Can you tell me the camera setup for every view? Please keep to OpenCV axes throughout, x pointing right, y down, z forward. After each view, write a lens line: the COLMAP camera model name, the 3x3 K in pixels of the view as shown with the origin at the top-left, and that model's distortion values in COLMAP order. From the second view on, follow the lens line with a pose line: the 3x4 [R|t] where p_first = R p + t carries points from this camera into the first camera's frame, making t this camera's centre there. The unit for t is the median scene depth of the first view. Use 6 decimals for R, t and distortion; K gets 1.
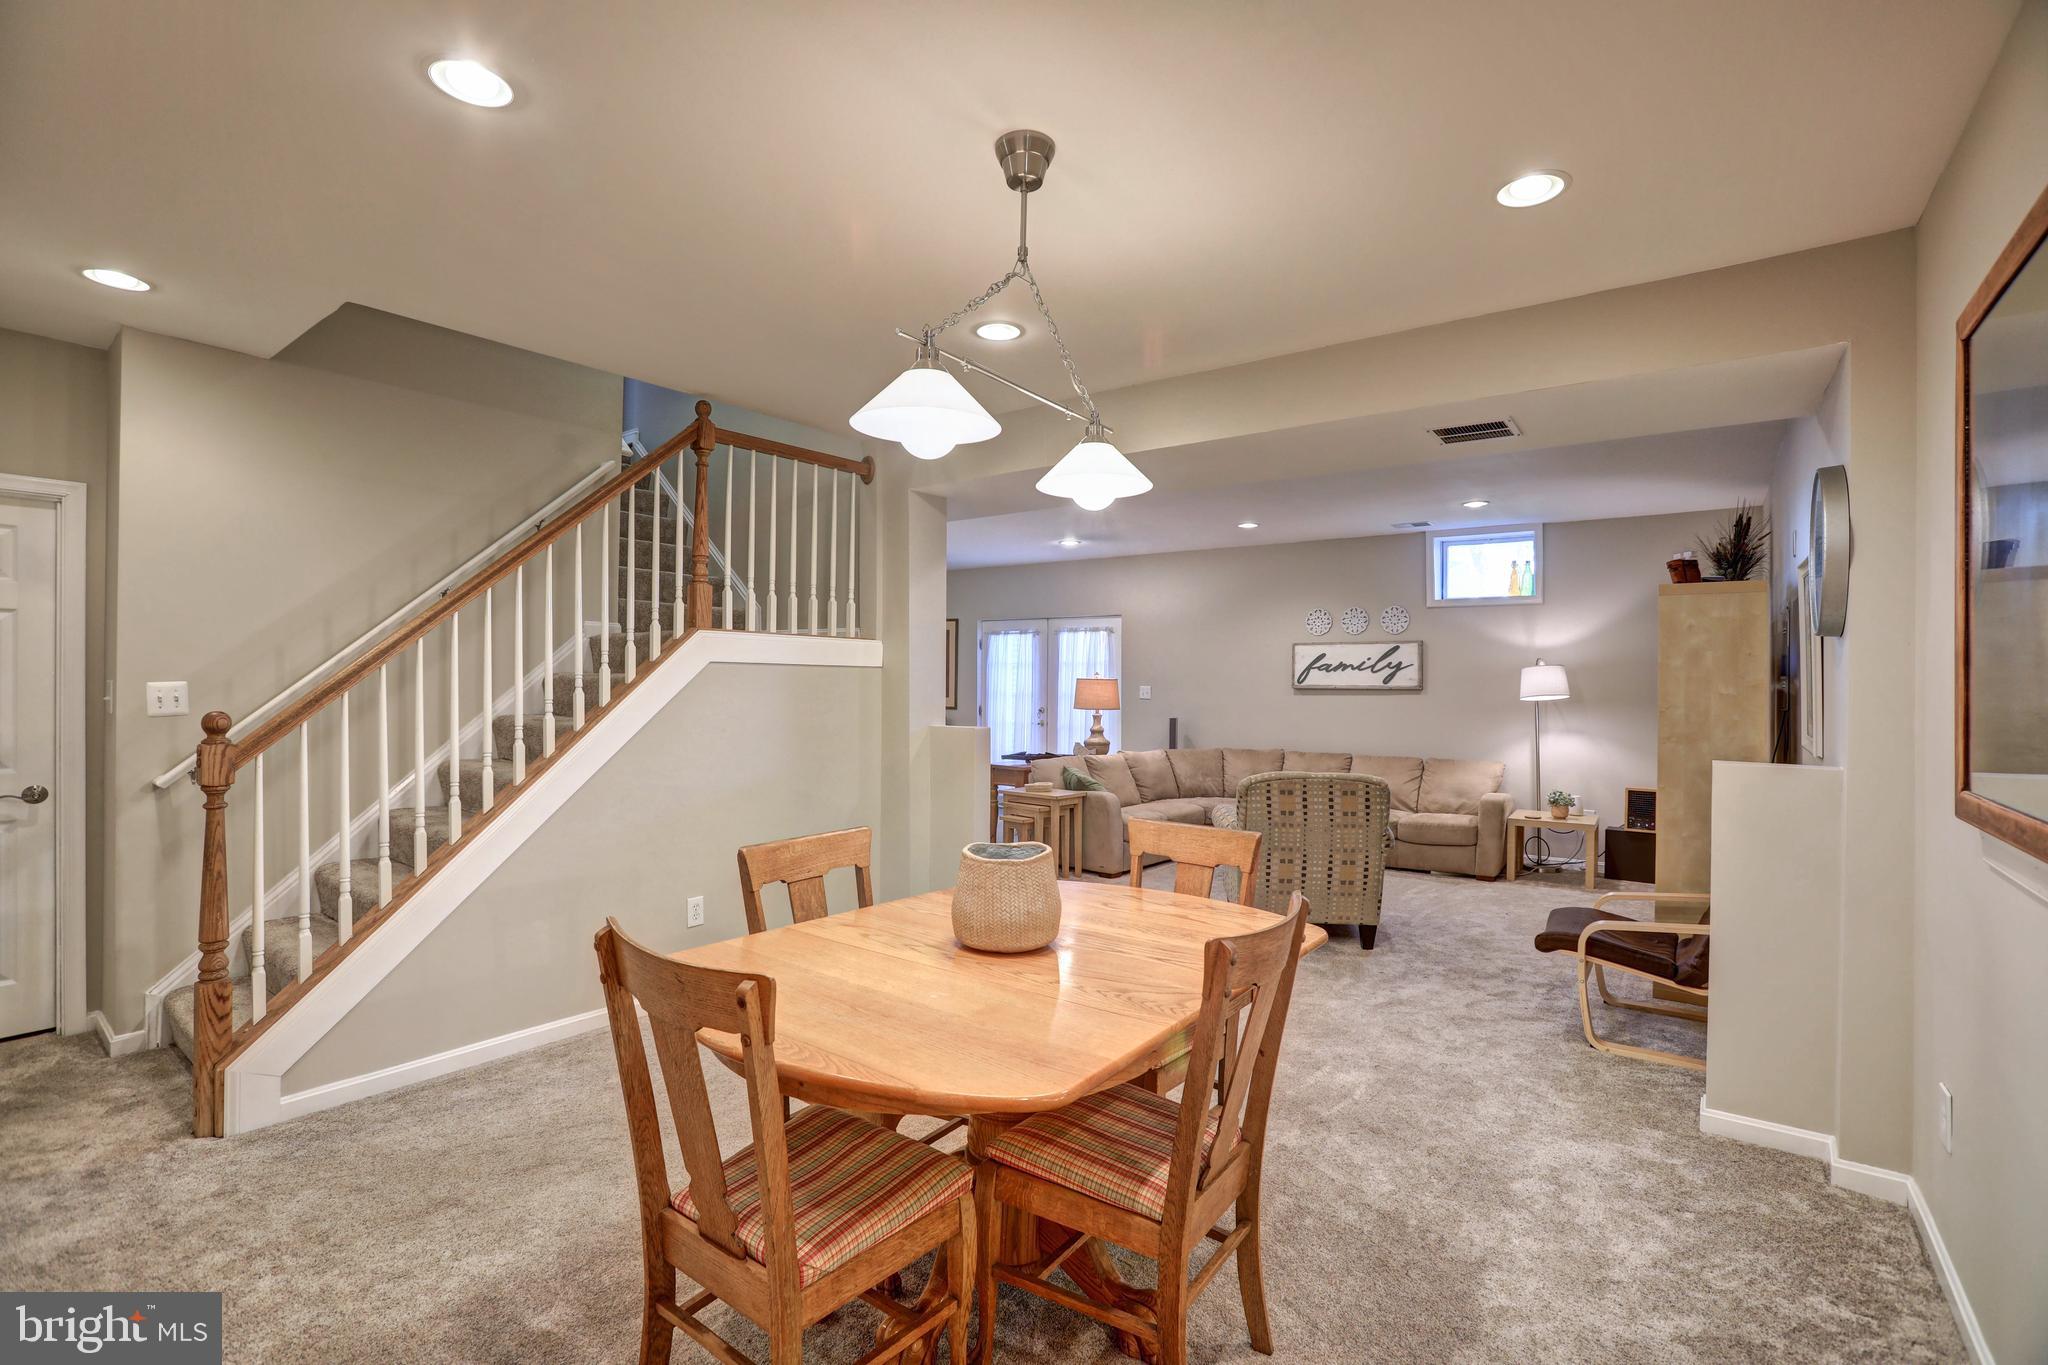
lens RADIAL K [[926.1, 0, 1024.0], [0, 926.1, 682.5], [0, 0, 1]] dist [-0.074863, 0.000274]
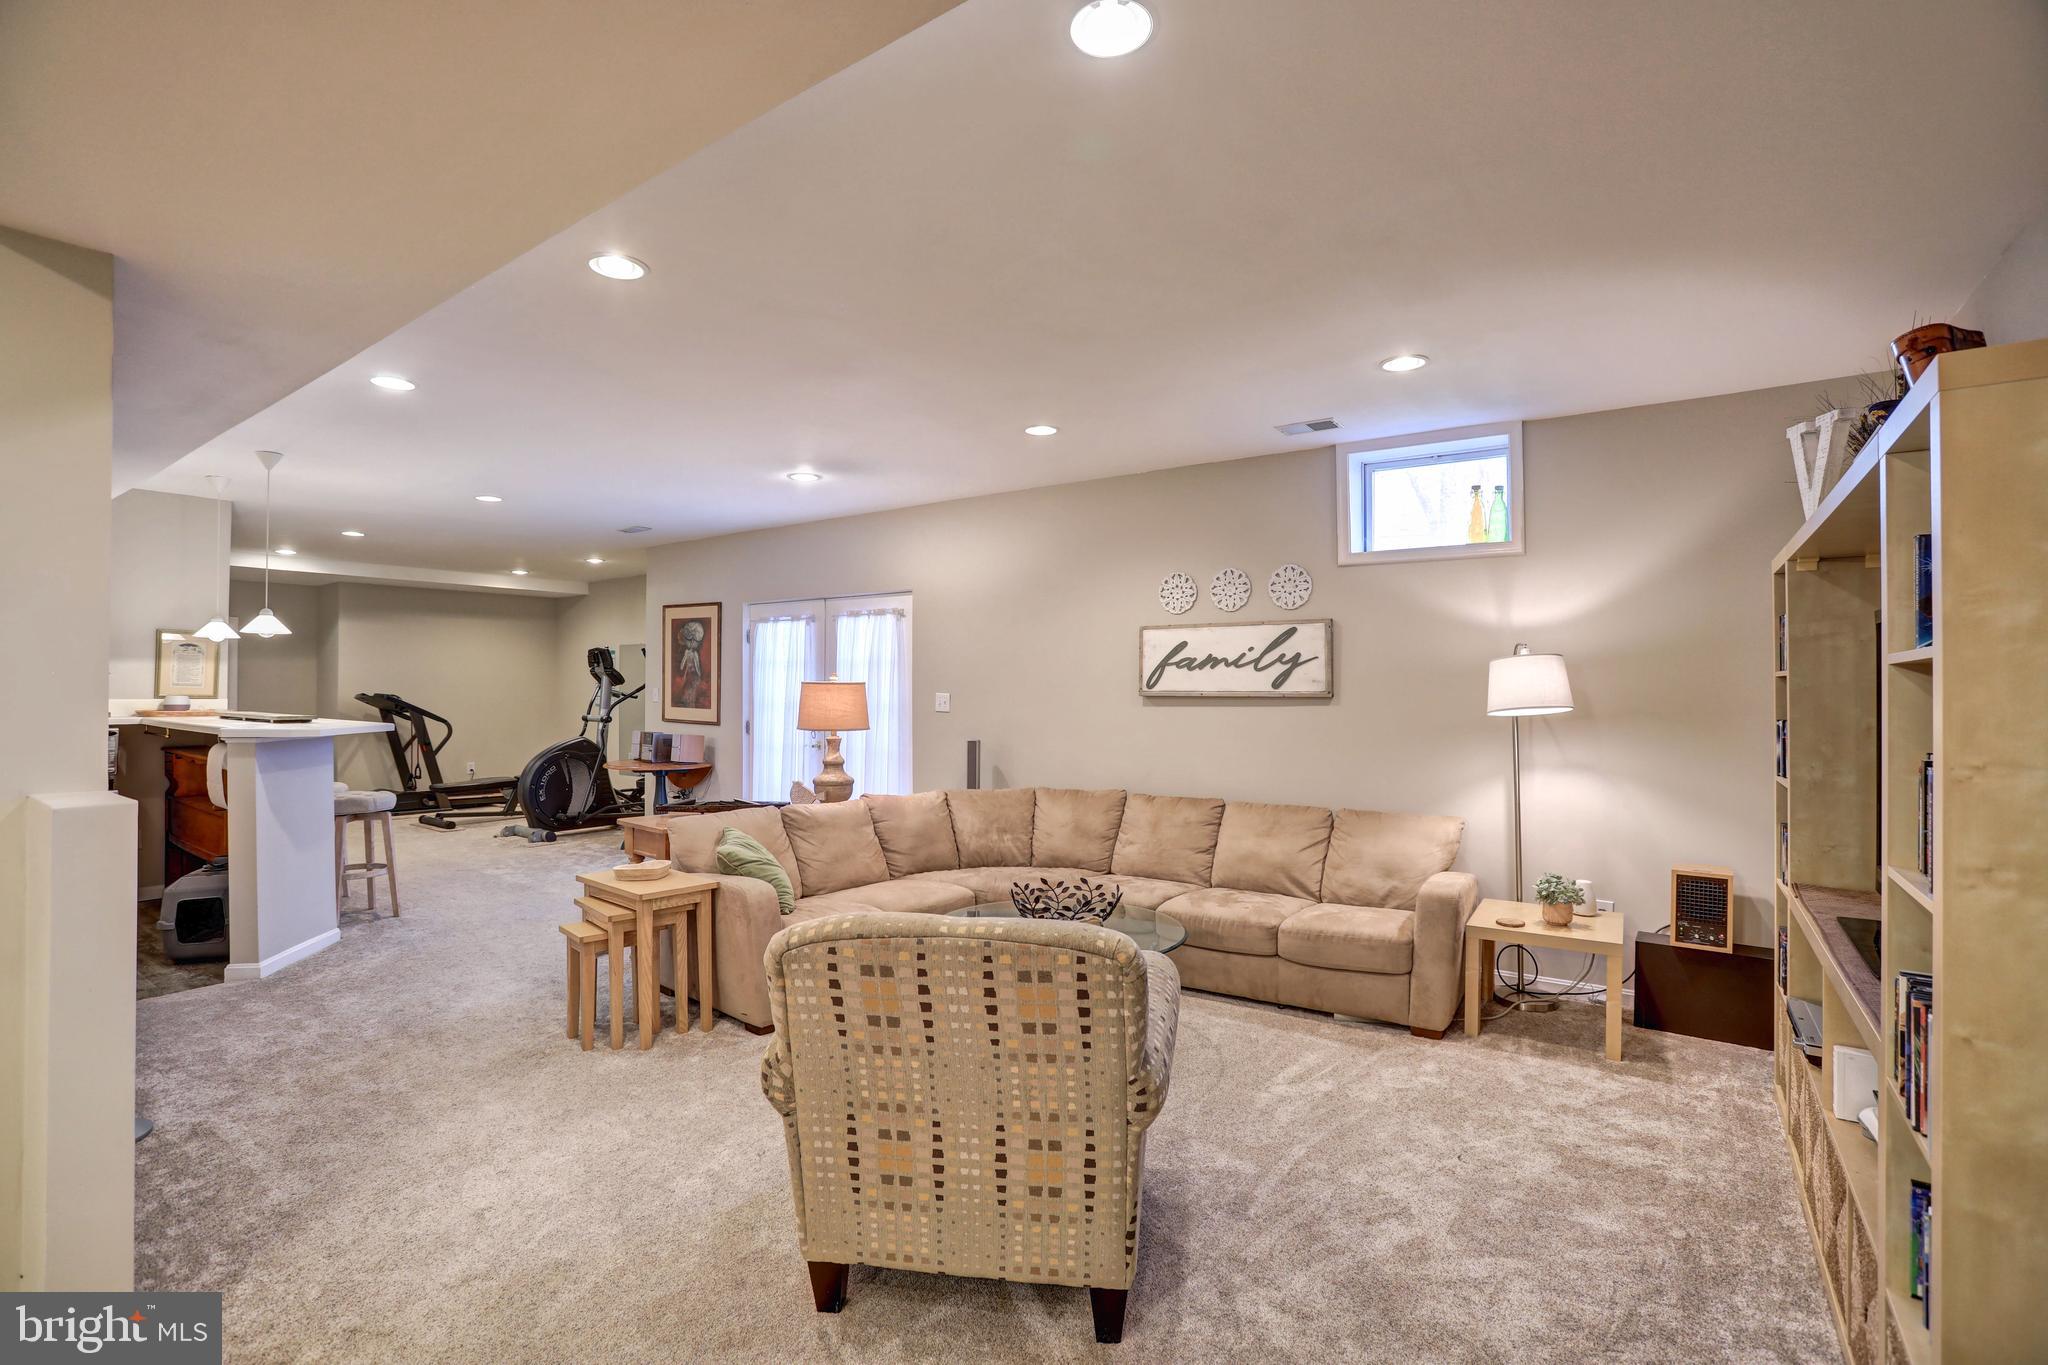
lens RADIAL K [[926.1, 0, 1024.0], [0, 926.1, 682.5], [0, 0, 1]] dist [-0.074863, 0.000274]
pose [[0.999597, -0.004240, 0.028065, 0.207280], [0.004419, 0.999970, -0.006342, 0.000745], [-0.028038, 0.006463, 0.999586, 0.376869]]
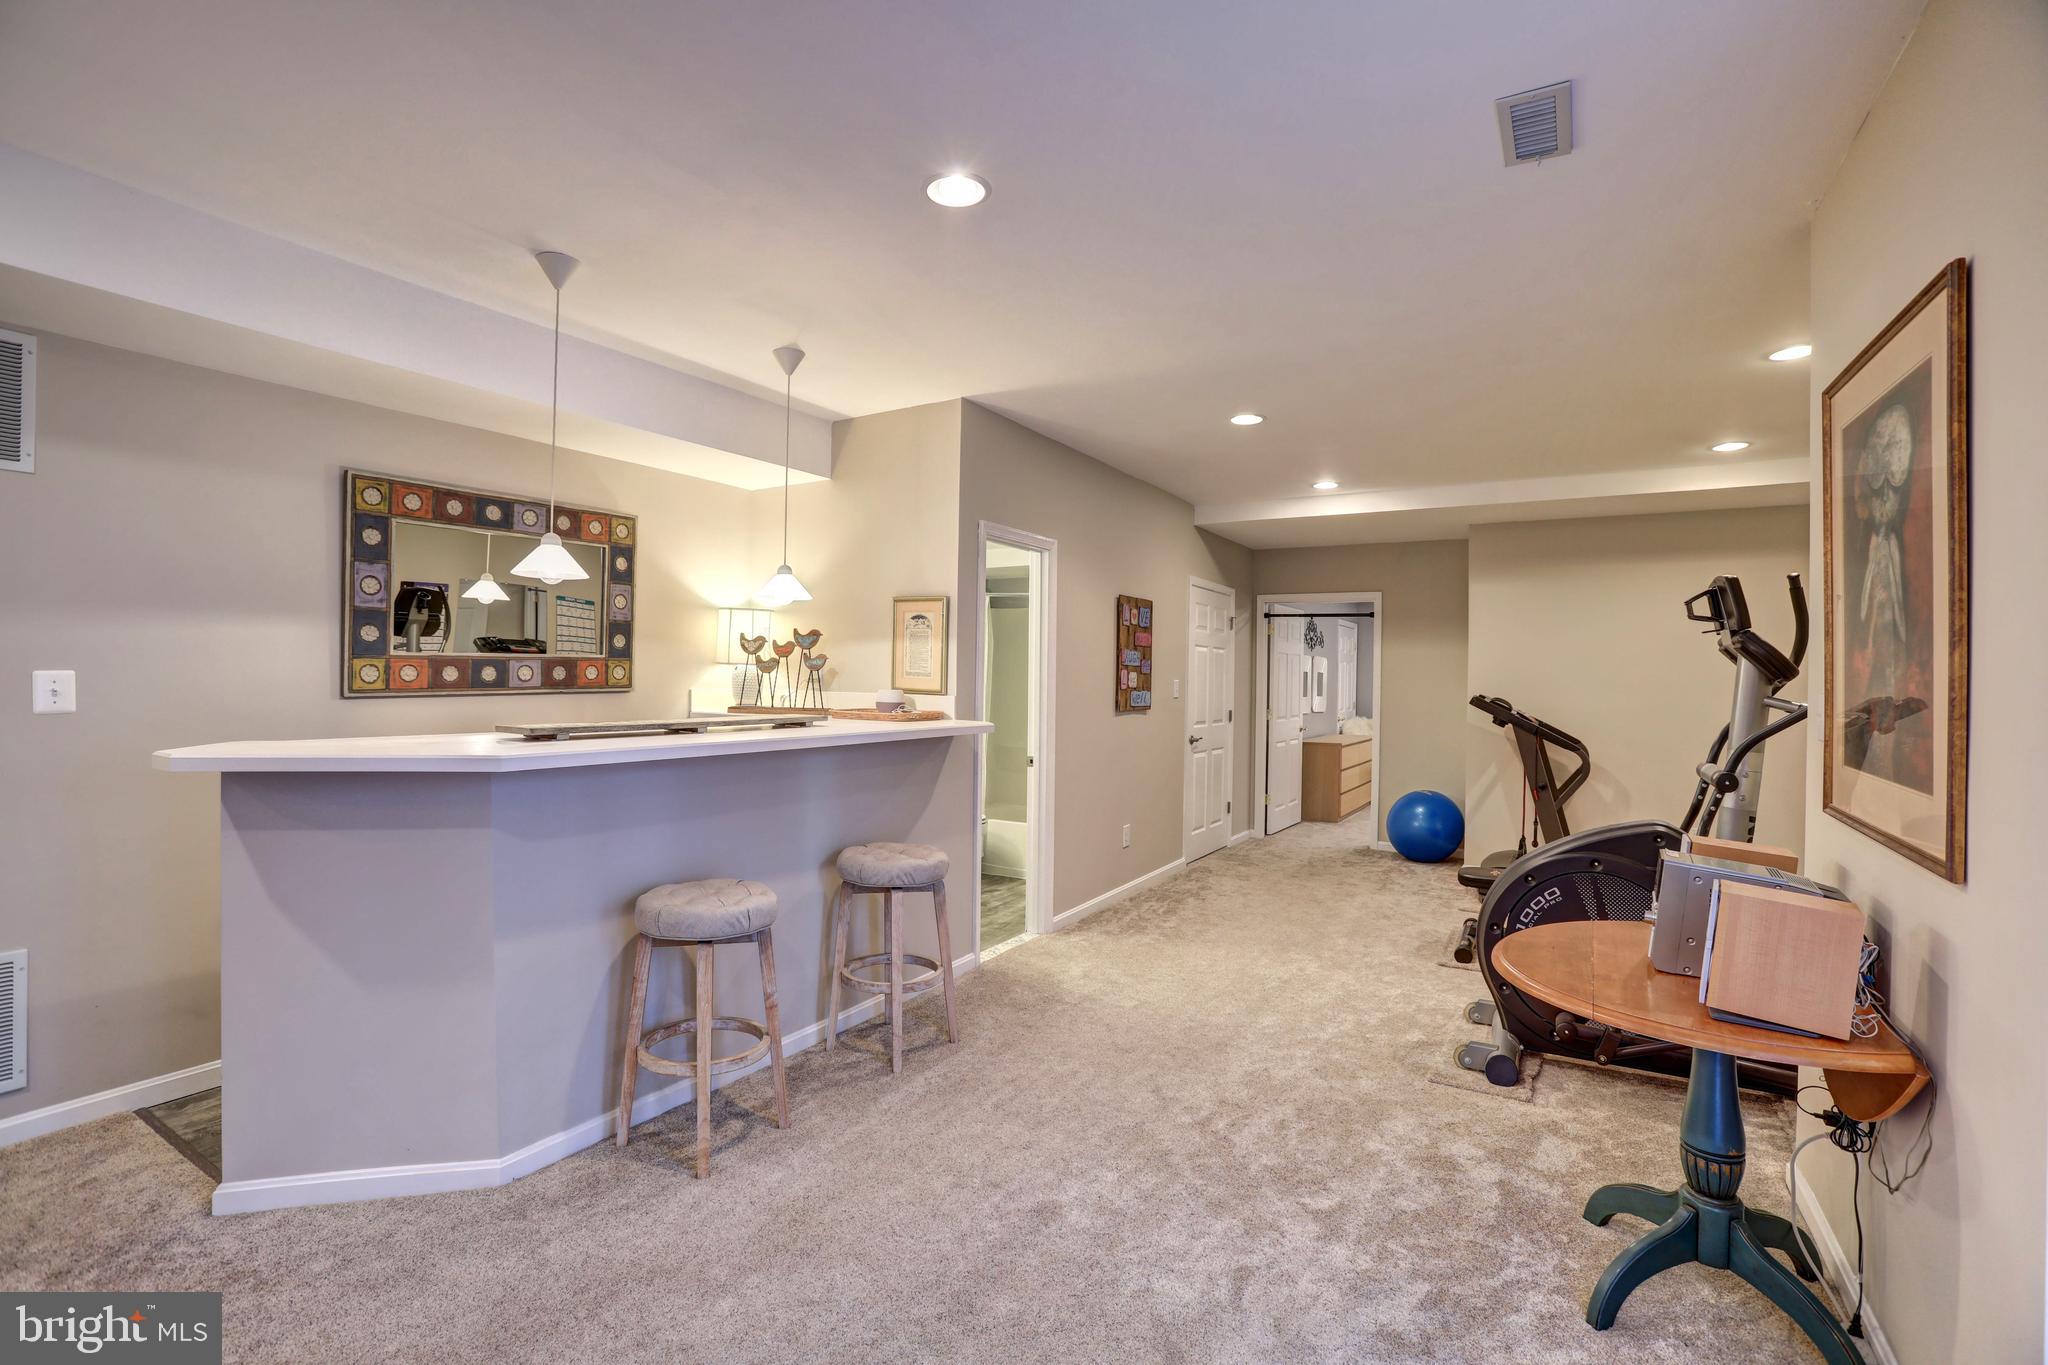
lens RADIAL K [[926.1, 0, 1024.0], [0, 926.1, 682.5], [0, 0, 1]] dist [-0.074863, 0.000274]
pose [[0.085640, 0.001029, -0.996326, 0.075410], [-0.014400, 0.999896, -0.000205, -0.001070], [0.996222, 0.014364, 0.085646, 1.152886]]
